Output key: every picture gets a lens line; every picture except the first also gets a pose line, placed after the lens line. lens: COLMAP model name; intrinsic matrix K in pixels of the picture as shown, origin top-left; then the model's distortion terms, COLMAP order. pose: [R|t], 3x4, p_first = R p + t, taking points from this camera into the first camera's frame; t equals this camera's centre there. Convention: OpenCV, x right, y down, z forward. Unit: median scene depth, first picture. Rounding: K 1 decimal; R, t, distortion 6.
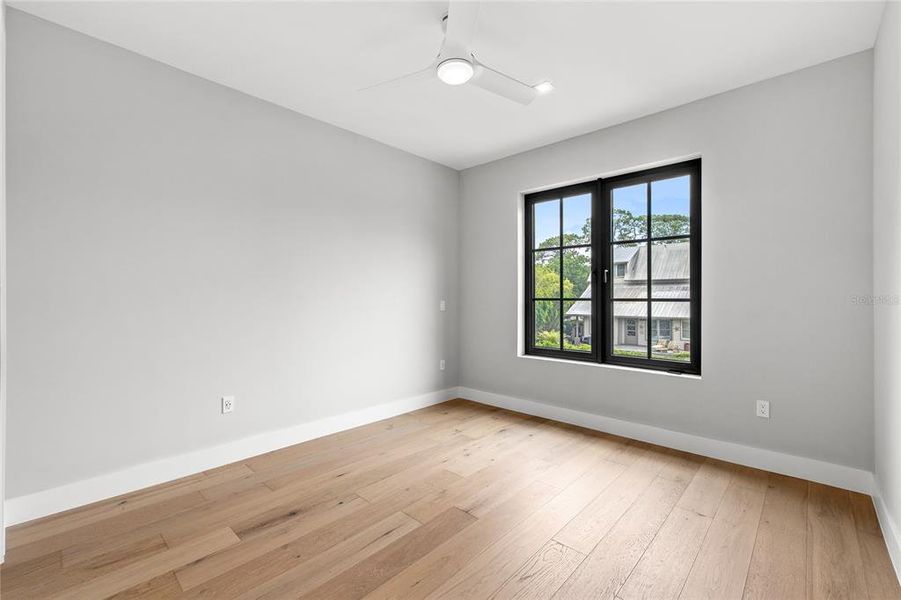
lens RADIAL K [[377.4, 0, 451.2], [0, 377.4, 296.4], [0, 0, 1]] dist [0.007998, -0.000530]
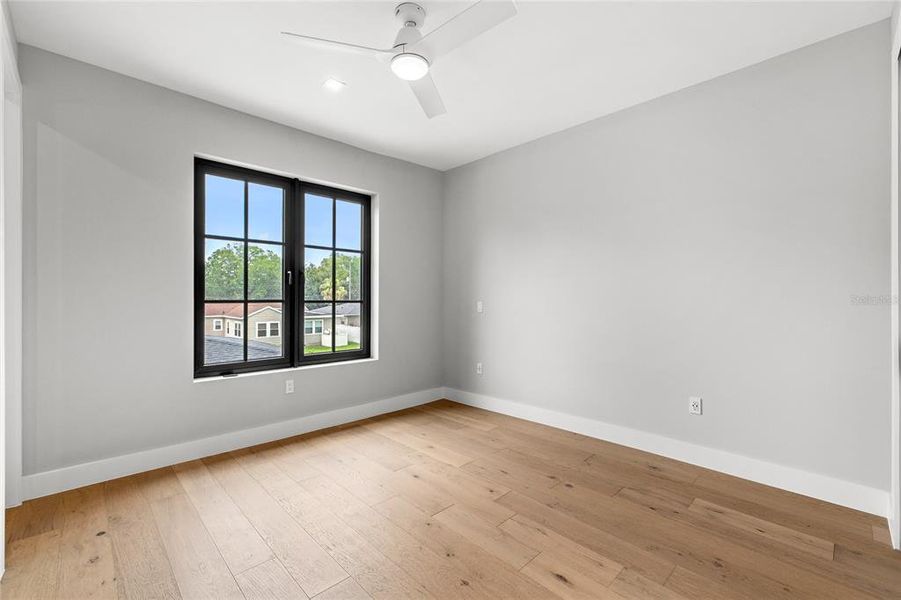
lens RADIAL K [[377.4, 0, 457.9], [0, 377.4, 297.4], [0, 0, 1]] dist [0.007998, -0.000530]
pose [[0.090530, 0.002775, 0.995890, -0.532406], [-0.004715, 0.999986, -0.002358, -0.002292], [-0.995883, -0.004482, 0.090542, 0.478229]]
